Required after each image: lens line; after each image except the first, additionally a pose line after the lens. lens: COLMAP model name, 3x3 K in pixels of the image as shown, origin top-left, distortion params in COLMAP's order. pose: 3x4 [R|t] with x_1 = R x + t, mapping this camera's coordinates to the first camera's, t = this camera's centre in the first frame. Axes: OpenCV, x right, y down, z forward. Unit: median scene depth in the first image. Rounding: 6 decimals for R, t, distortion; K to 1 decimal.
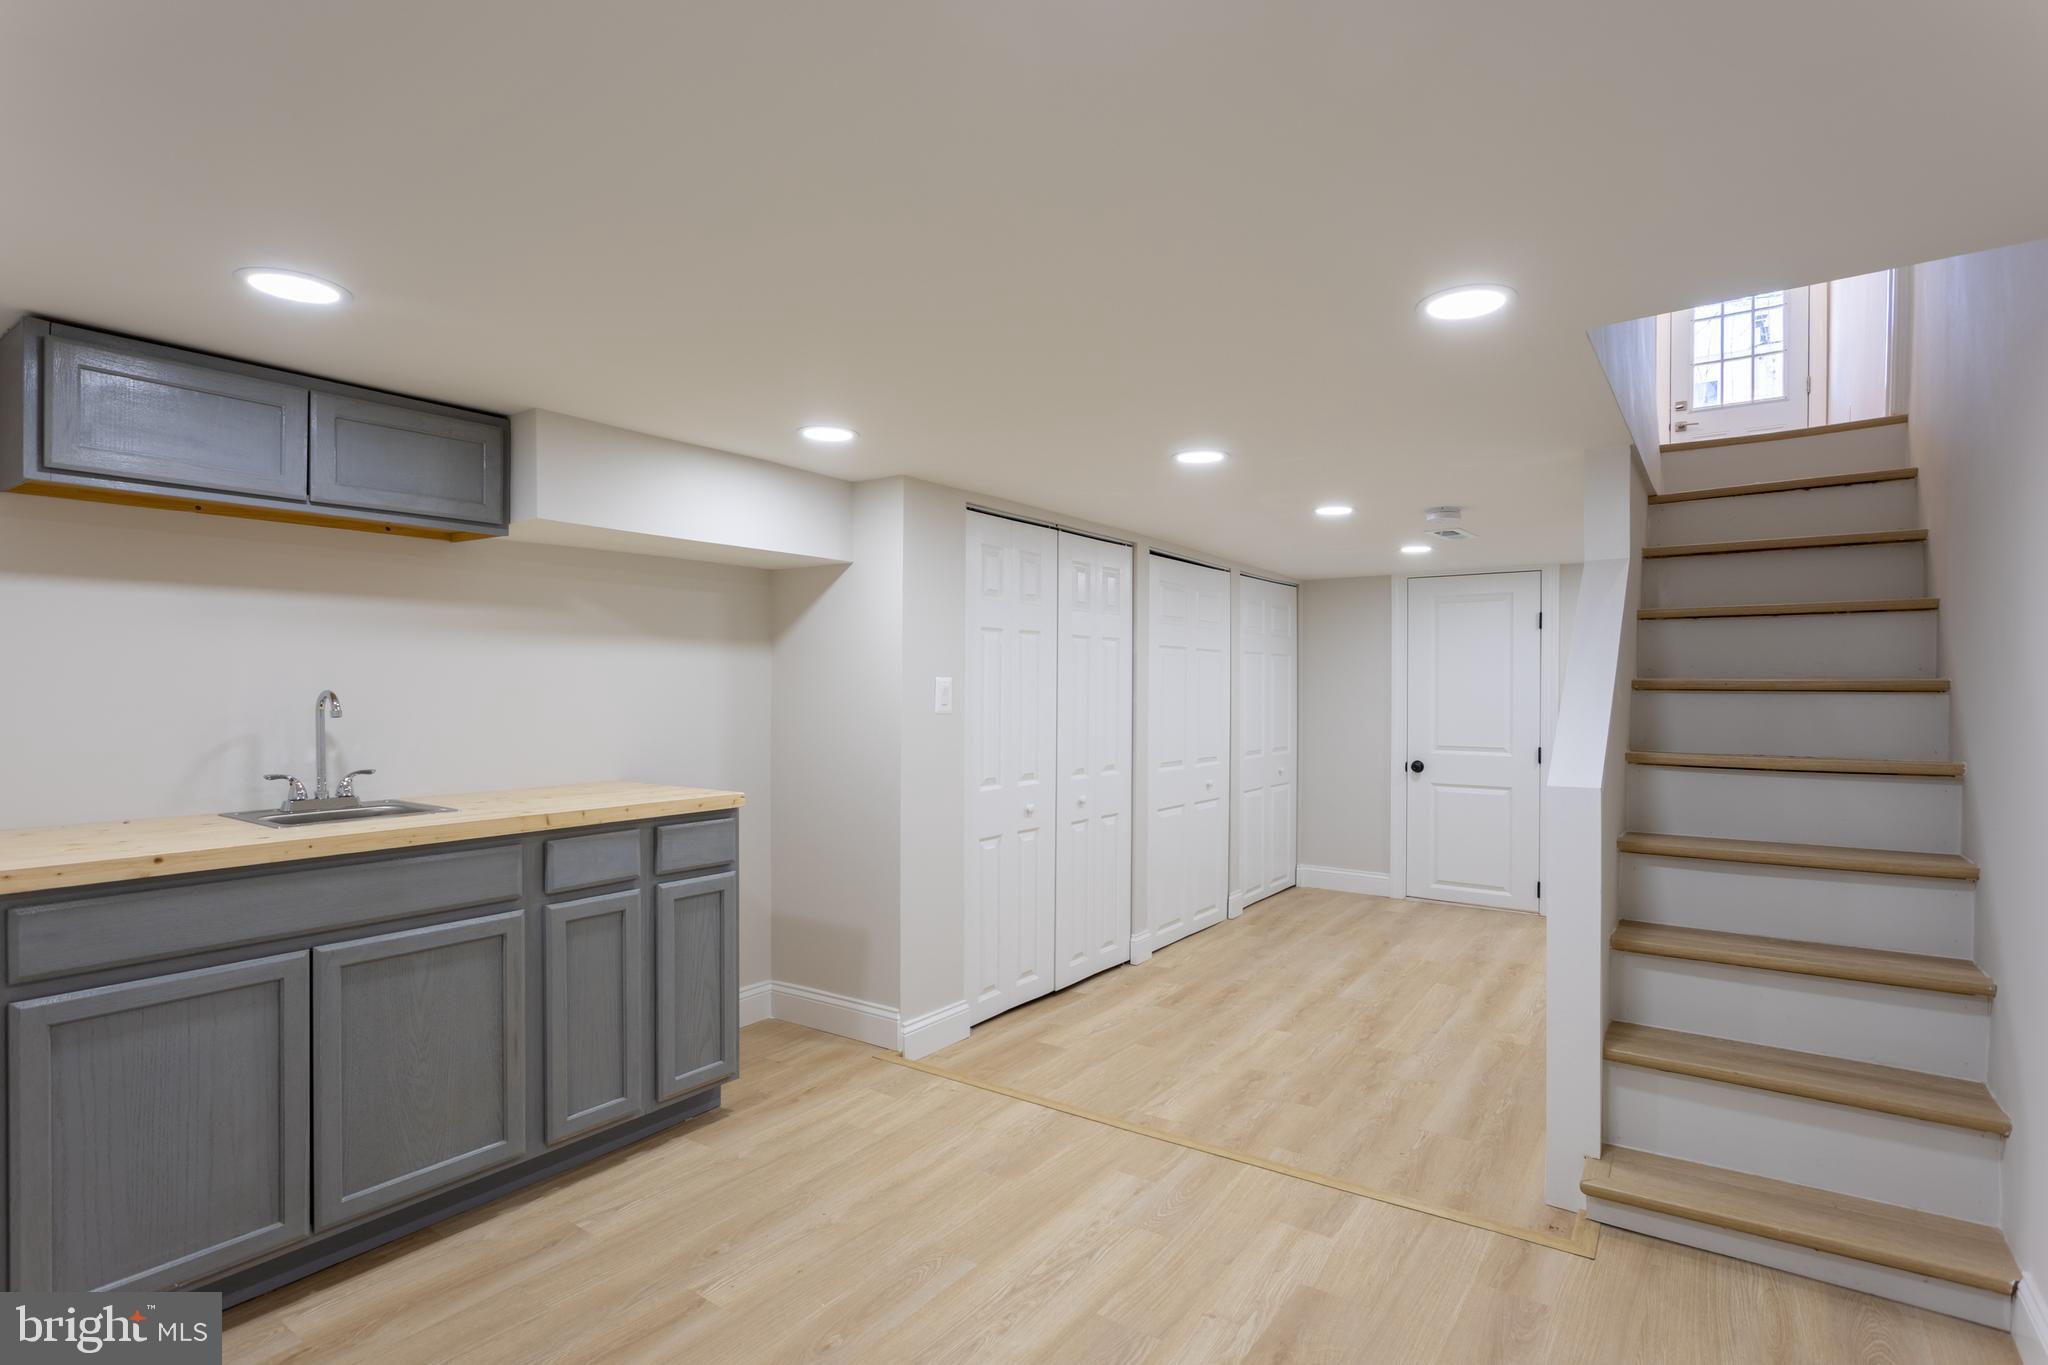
lens RADIAL K [[998.4, 0, 1029.2], [0, 998.4, 696.2], [0, 0, 1]] dist [-0.014909, 0.007501]
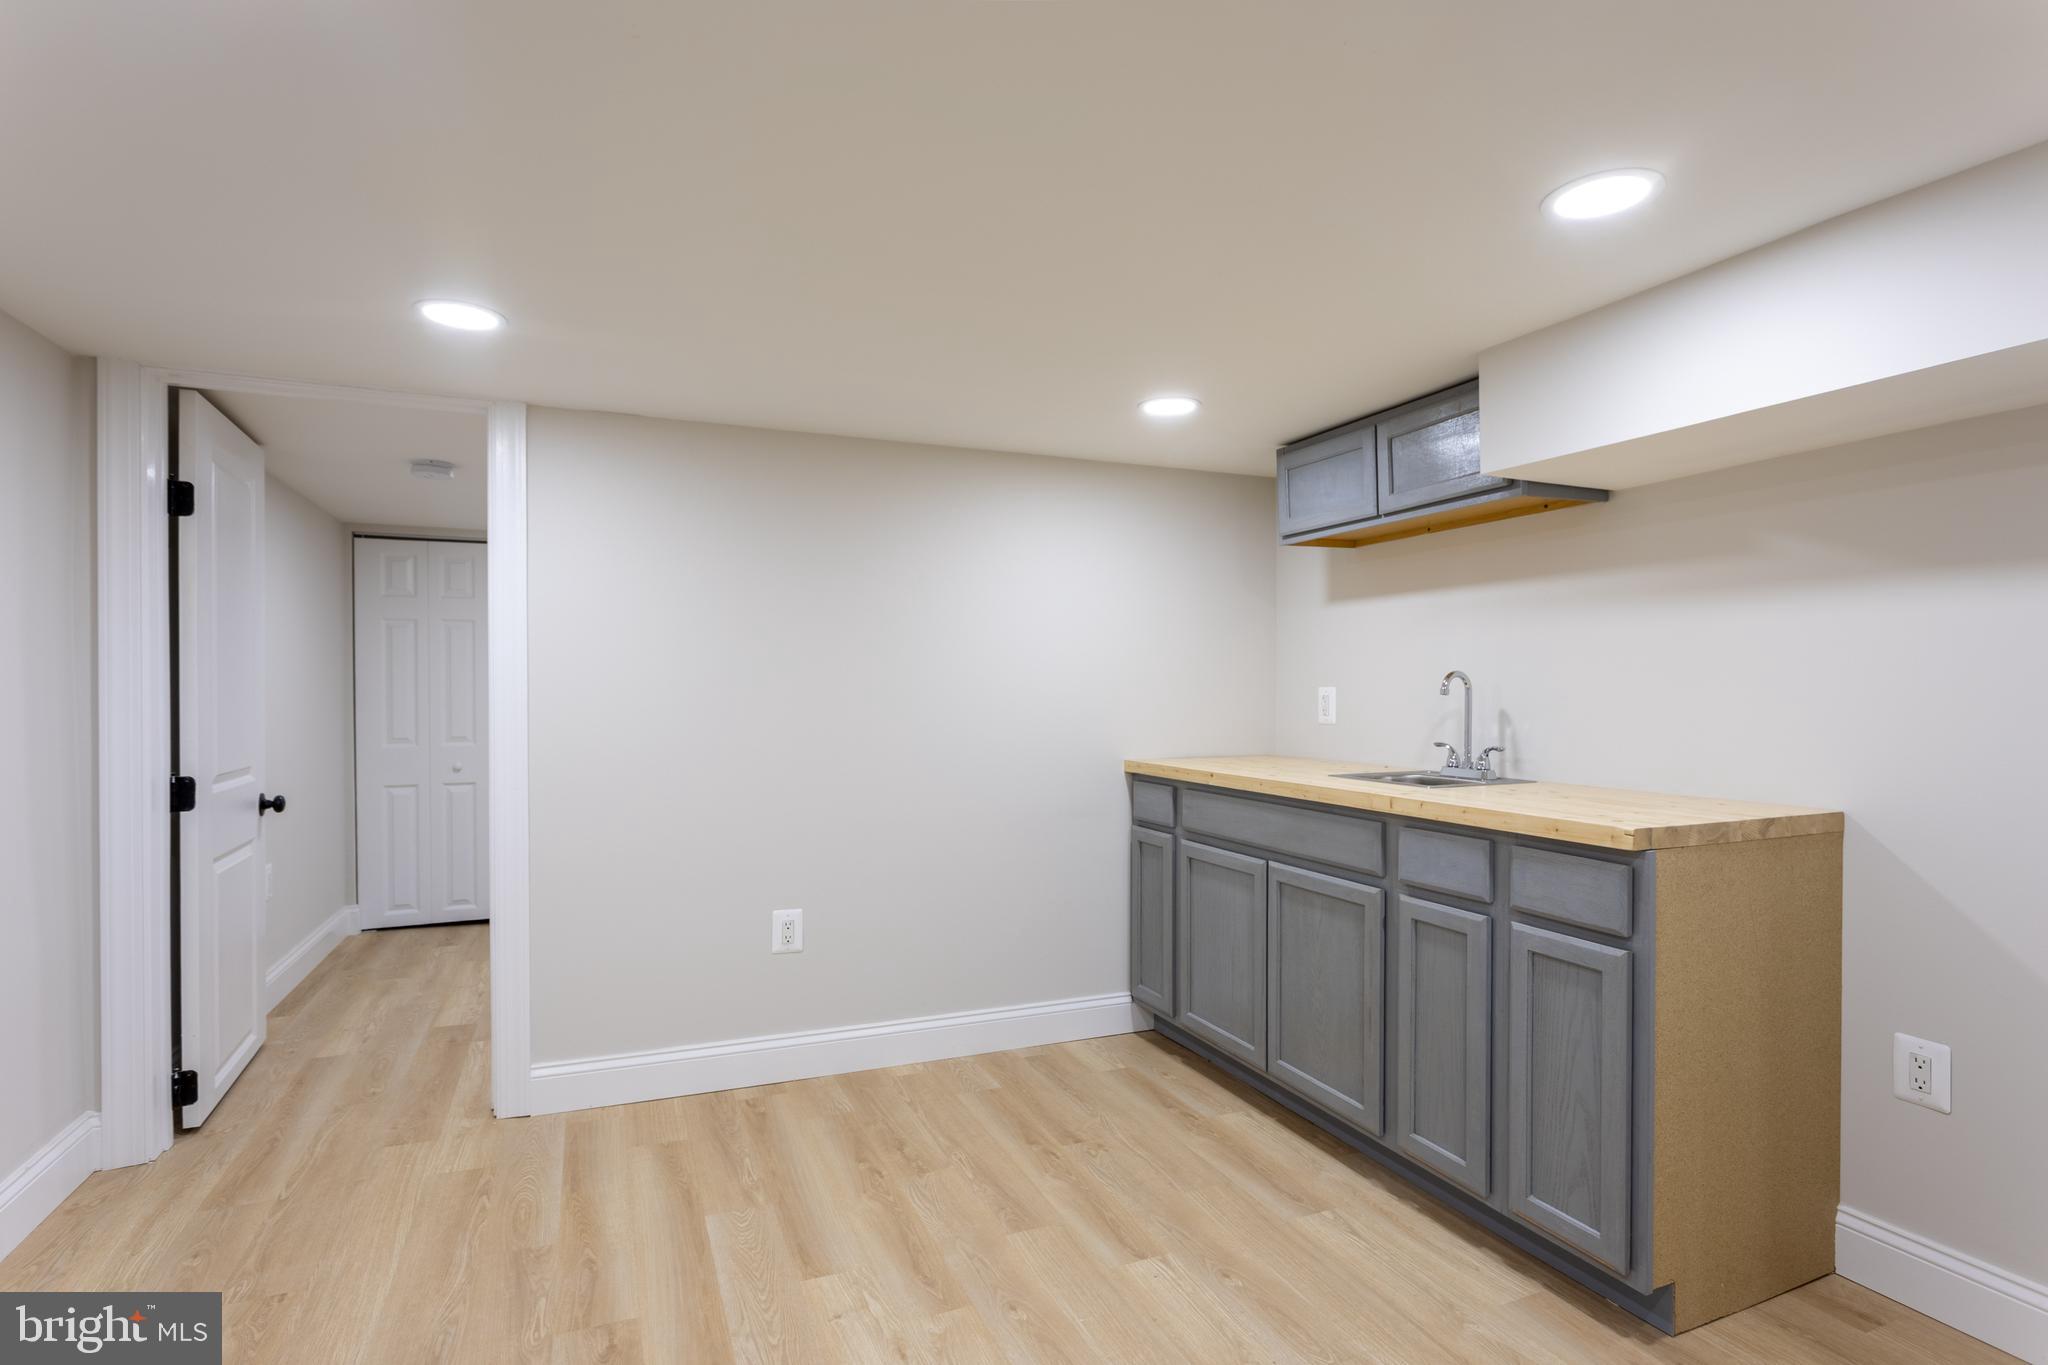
lens RADIAL K [[998.4, 0, 1032.1], [0, 998.4, 693.7], [0, 0, 1]] dist [-0.014909, 0.007501]
pose [[-0.508618, 0.002860, -0.860987, 0.364409], [-0.009354, 0.999917, 0.008848, 0.010470], [0.860941, 0.012554, -0.508549, 0.843445]]
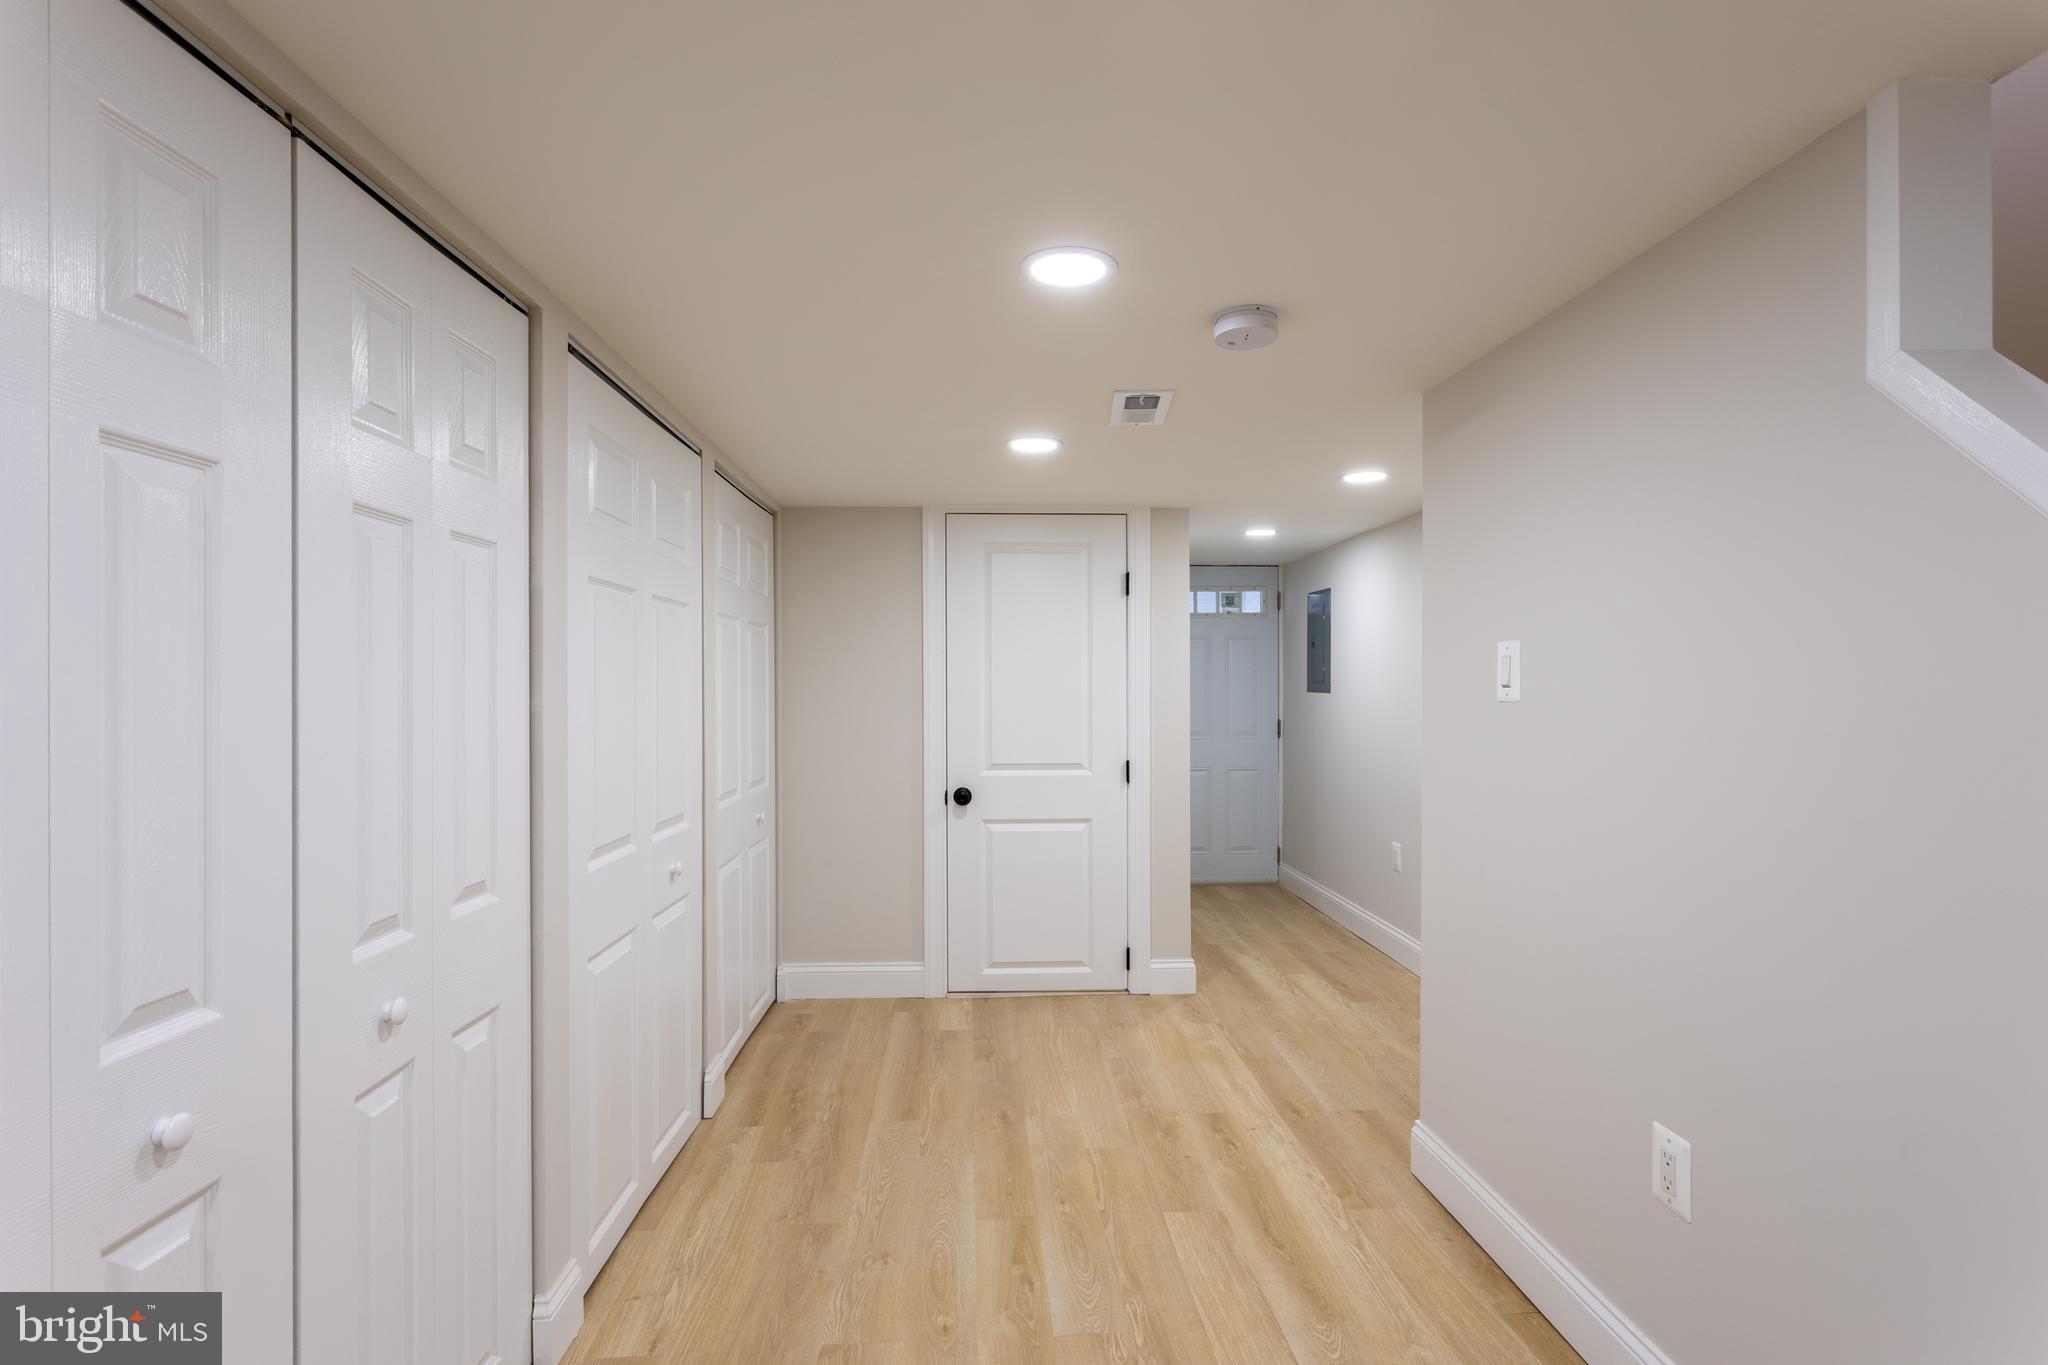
lens RADIAL K [[998.4, 0, 1032.1], [0, 998.4, 689.9], [0, 0, 1]] dist [-0.014909, 0.007501]
pose [[0.784500, -0.008608, 0.620070, 0.020910], [0.011349, 0.999935, -0.000478, 0.000275], [-0.620025, 0.007412, 0.784547, 0.779810]]
